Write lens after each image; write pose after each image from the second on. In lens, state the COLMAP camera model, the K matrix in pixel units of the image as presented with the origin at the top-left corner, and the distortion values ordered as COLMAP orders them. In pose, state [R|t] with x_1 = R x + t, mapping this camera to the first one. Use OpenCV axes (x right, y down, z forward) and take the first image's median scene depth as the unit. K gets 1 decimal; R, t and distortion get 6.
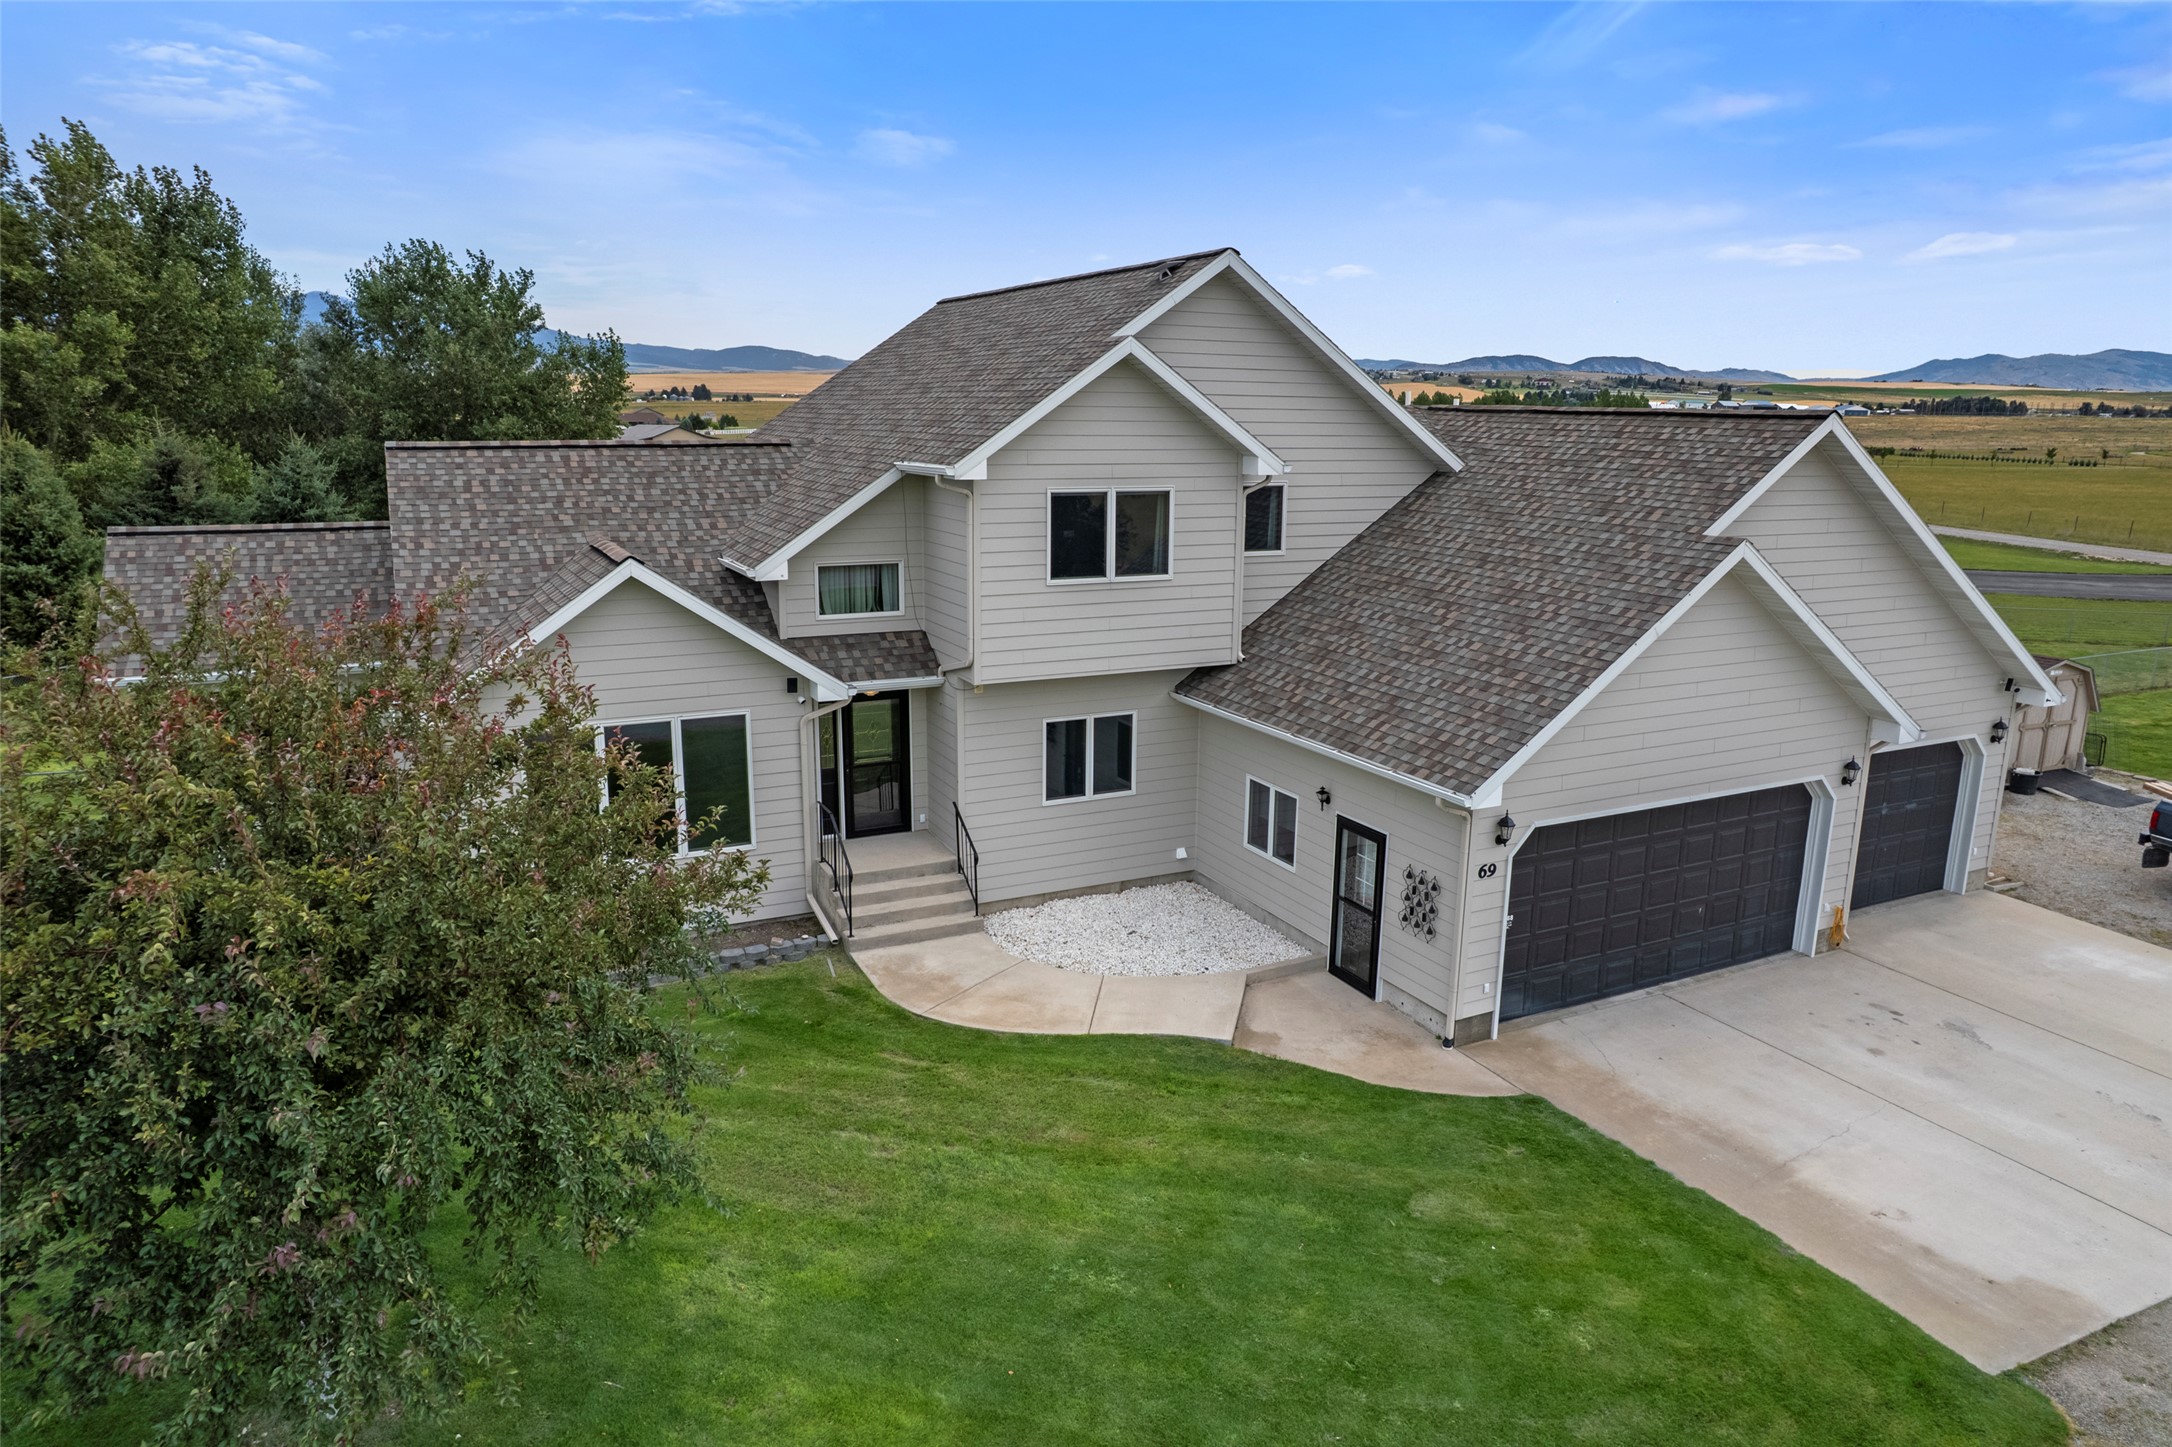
lens RADIAL K [[1393.1, 0, 1089.5], [0, 1393.1, 722.3], [0, 0, 1]] dist [-0.077817, 0.069971]
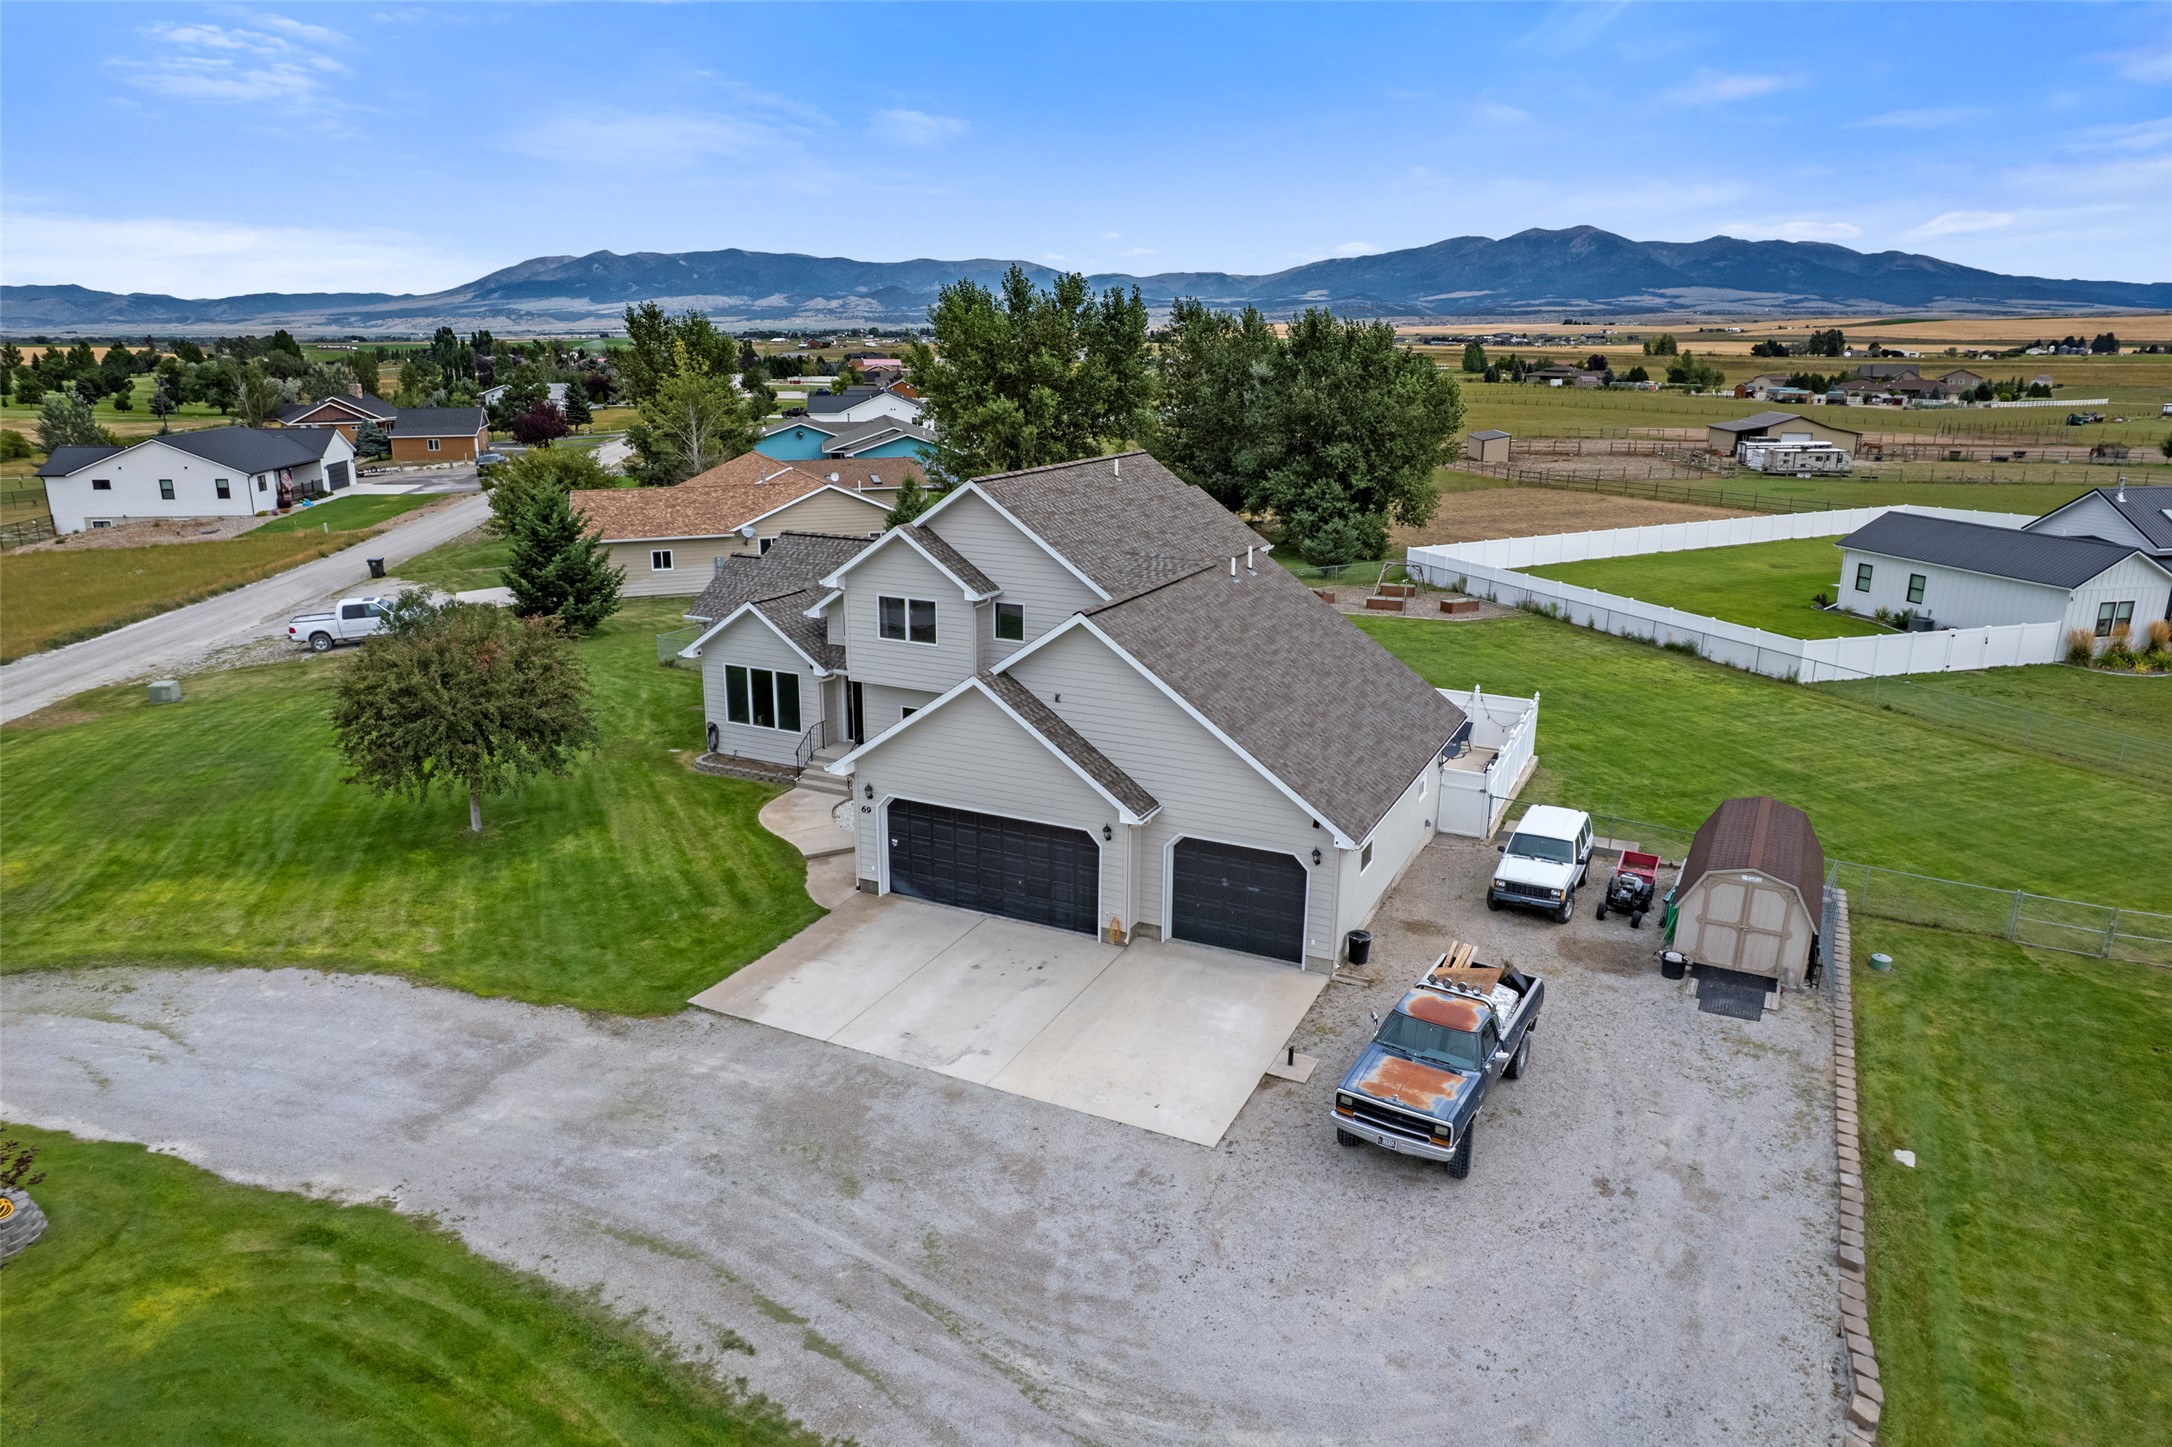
lens RADIAL K [[1393.1, 0, 1089.5], [0, 1393.1, 722.3], [0, 0, 1]] dist [-0.077817, 0.069971]
pose [[0.614266, 0.206109, -0.761706, 1.706329], [-0.175895, 0.976763, 0.122453, -0.278095], [0.769245, 0.058762, 0.636246, -0.062527]]
